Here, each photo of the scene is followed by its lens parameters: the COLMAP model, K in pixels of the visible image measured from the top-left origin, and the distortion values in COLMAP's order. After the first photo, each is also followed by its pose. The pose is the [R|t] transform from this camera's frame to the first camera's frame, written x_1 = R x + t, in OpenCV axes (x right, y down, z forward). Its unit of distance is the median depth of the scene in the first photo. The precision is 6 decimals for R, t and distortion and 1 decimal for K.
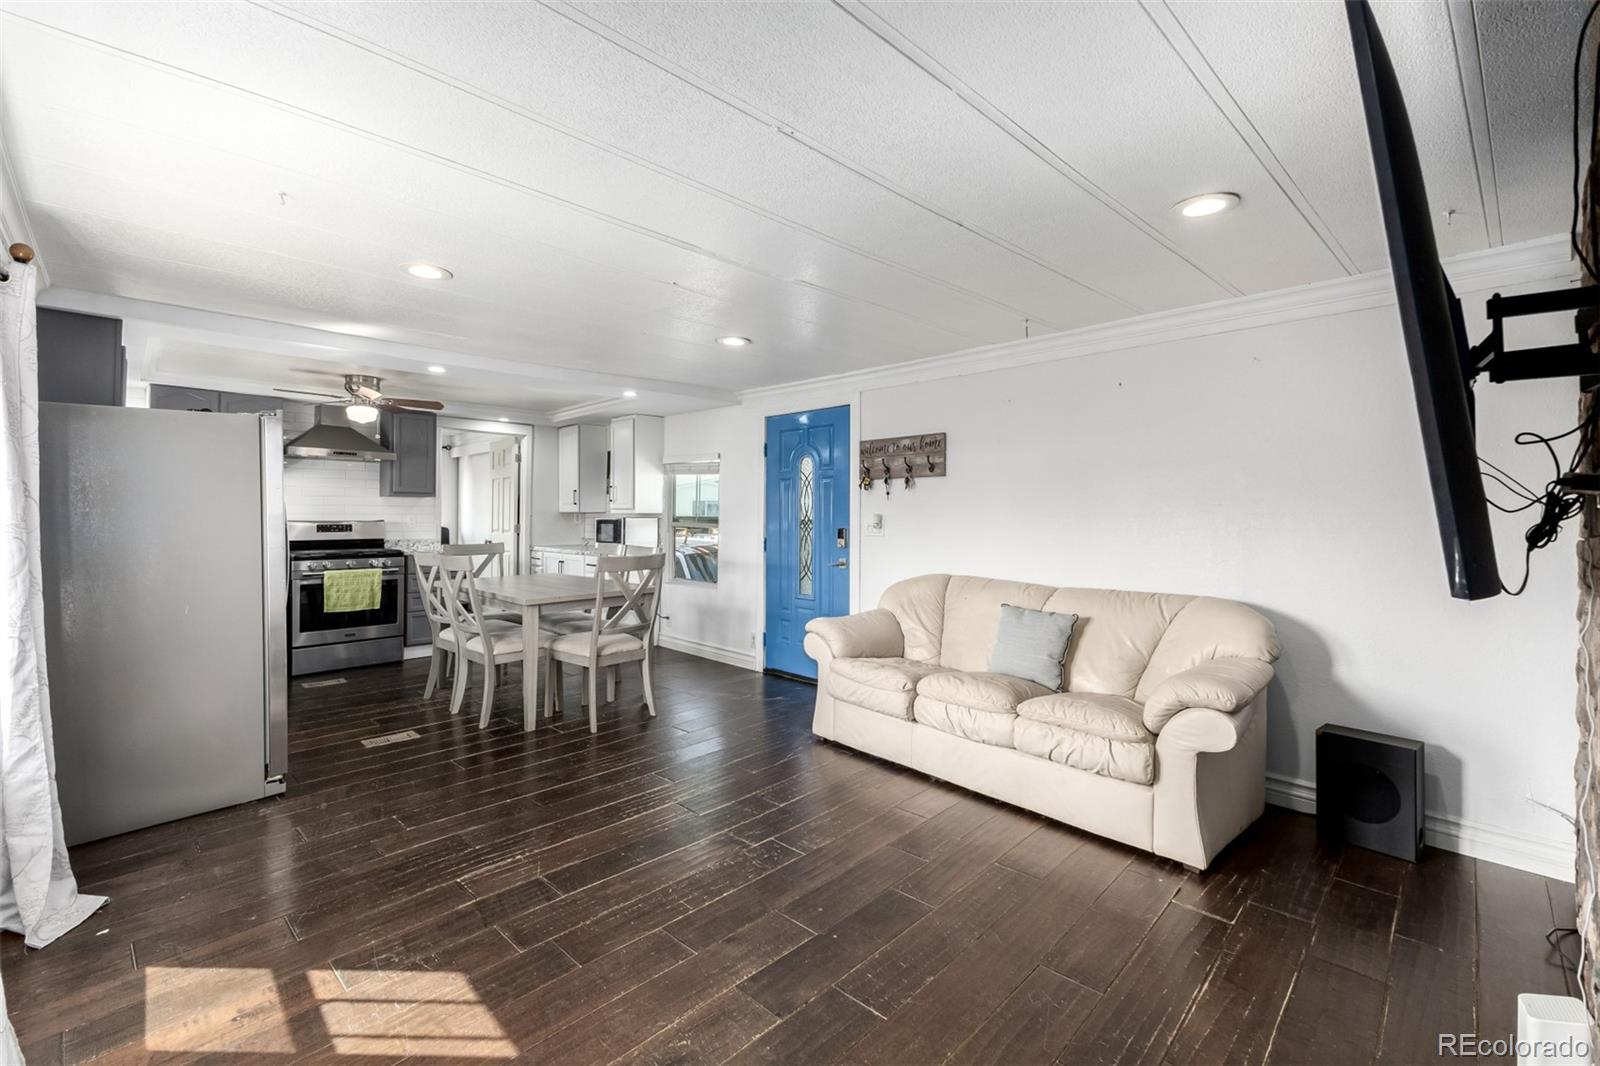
lens RADIAL K [[701.6, 0, 773.0], [0, 701.6, 498.4], [0, 0, 1]] dist [0.009909, -0.000279]
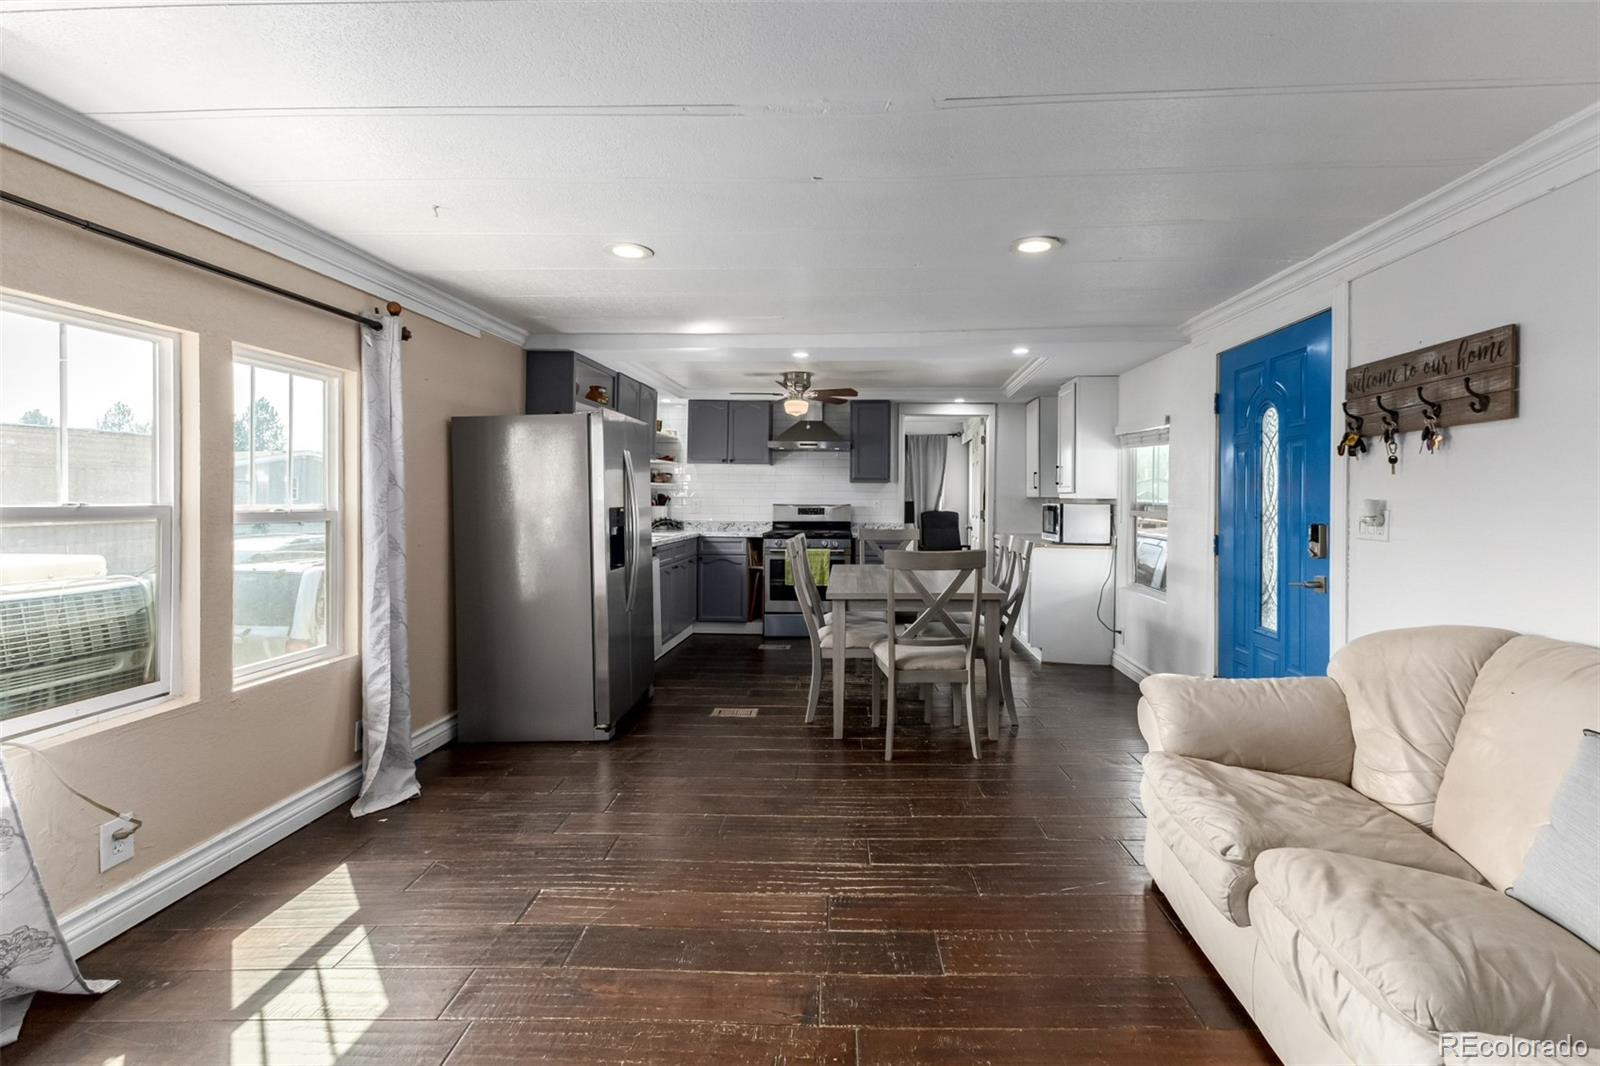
lens RADIAL K [[681.9, 0, 813.9], [0, 681.9, 495.9], [0, 0, 1]] dist [0.003286, -0.000054]
pose [[0.694531, -0.001866, -0.719461, 0.219026], [0.013807, 0.999847, 0.010736, 0.007588], [0.719331, -0.017390, 0.694450, 0.309657]]
